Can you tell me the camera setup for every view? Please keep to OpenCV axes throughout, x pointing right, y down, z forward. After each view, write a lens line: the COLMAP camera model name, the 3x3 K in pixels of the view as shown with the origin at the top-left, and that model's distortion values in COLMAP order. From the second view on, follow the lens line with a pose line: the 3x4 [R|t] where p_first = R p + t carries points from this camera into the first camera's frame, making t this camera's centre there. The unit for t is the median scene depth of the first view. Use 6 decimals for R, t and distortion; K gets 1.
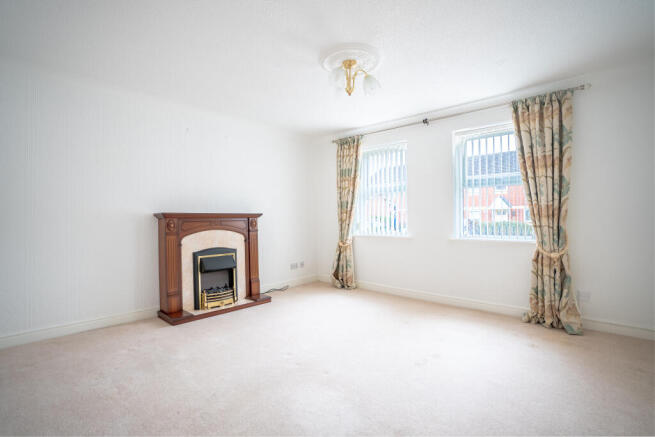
lens RADIAL K [[306.8, 0, 328.2], [0, 306.8, 217.1], [0, 0, 1]] dist [-0.055130, 0.016280]
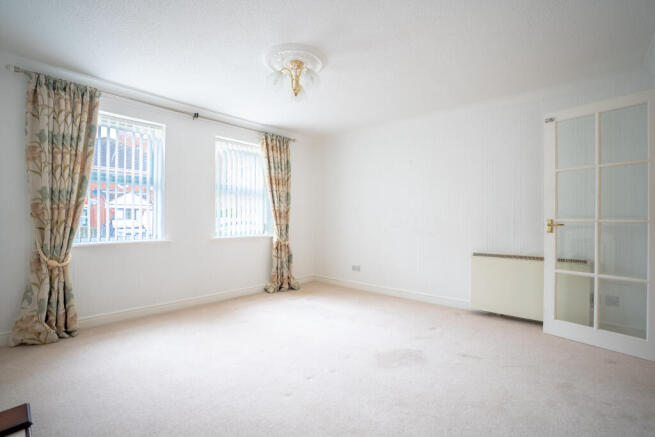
lens RADIAL K [[306.8, 0, 326.8], [0, 306.8, 219.6], [0, 0, 1]] dist [-0.055130, 0.016280]
pose [[-0.025699, 0.002586, 0.999666, -0.767052], [-0.001126, 0.999996, -0.002615, 0.010393], [-0.999669, -0.001193, -0.025696, 0.763152]]
